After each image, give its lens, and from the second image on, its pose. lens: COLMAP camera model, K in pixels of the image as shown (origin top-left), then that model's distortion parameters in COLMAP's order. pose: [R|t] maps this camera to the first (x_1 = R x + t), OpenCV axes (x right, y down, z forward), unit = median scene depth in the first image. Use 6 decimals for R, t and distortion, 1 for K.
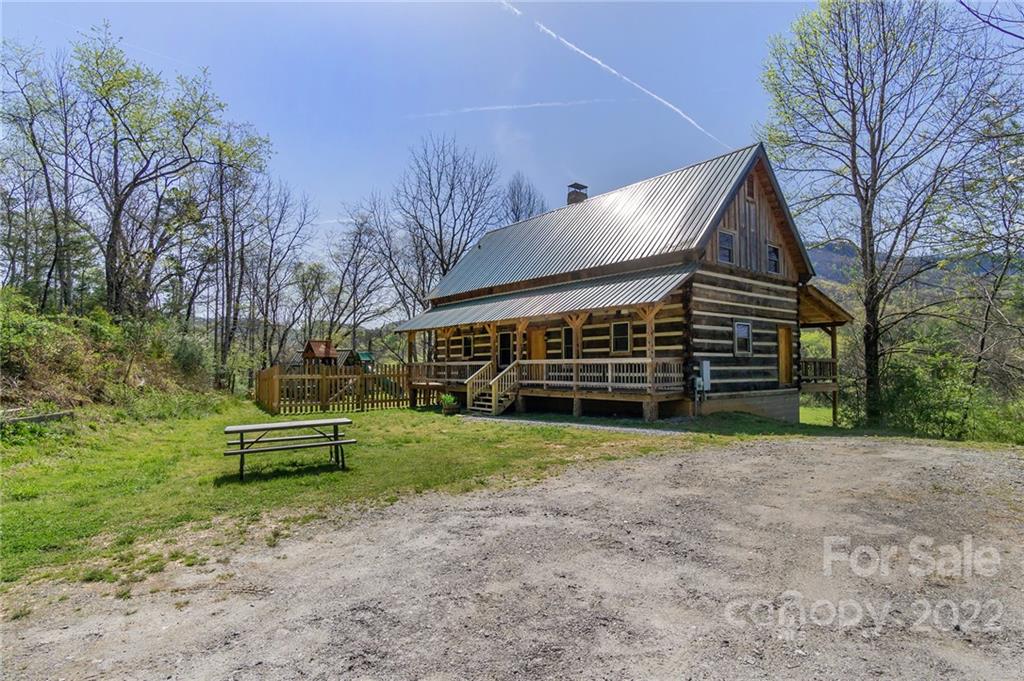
lens RADIAL K [[549.4, 0, 508.5], [0, 549.4, 342.1], [0, 0, 1]] dist [0.007536, 0.000448]
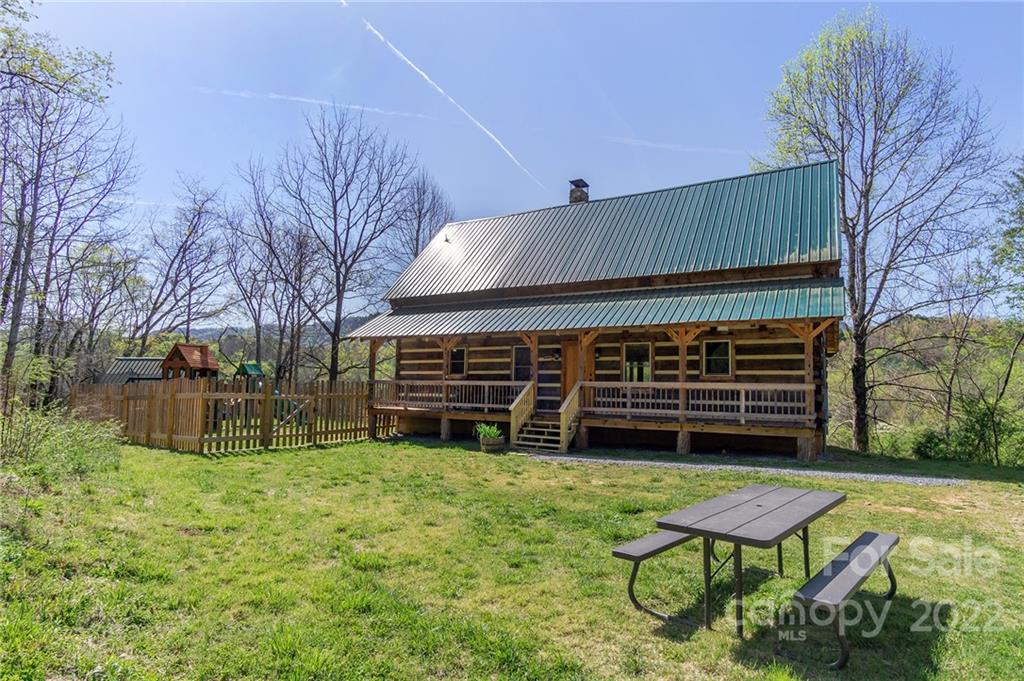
lens RADIAL K [[549.4, 0, 506.2], [0, 549.4, 345.0], [0, 0, 1]] dist [0.007536, 0.000448]
pose [[0.931902, 0.054220, 0.358635, -0.376187], [-0.041678, 0.998222, -0.042616, 0.019087], [-0.360308, 0.024767, 0.932505, 0.309028]]
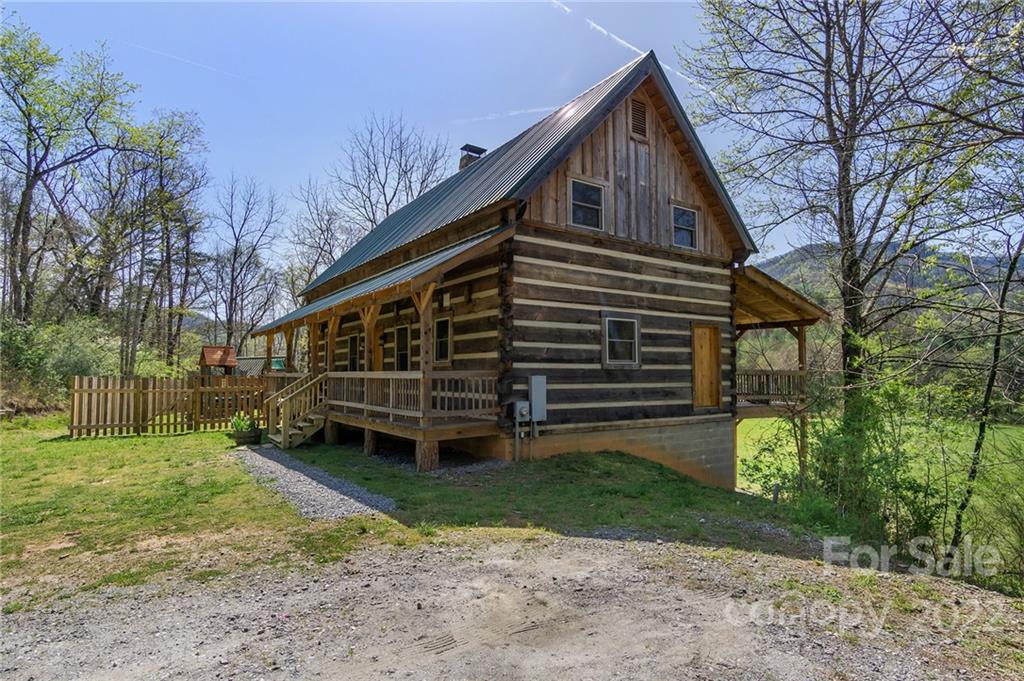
lens RADIAL K [[549.4, 0, 508.5], [0, 549.4, 346.5], [0, 0, 1]] dist [0.007536, 0.000448]
pose [[0.996008, -0.000402, -0.089259, 0.327597], [-0.000003, 0.999990, -0.004542, 0.002084], [0.089259, 0.004524, 0.995998, 0.298561]]
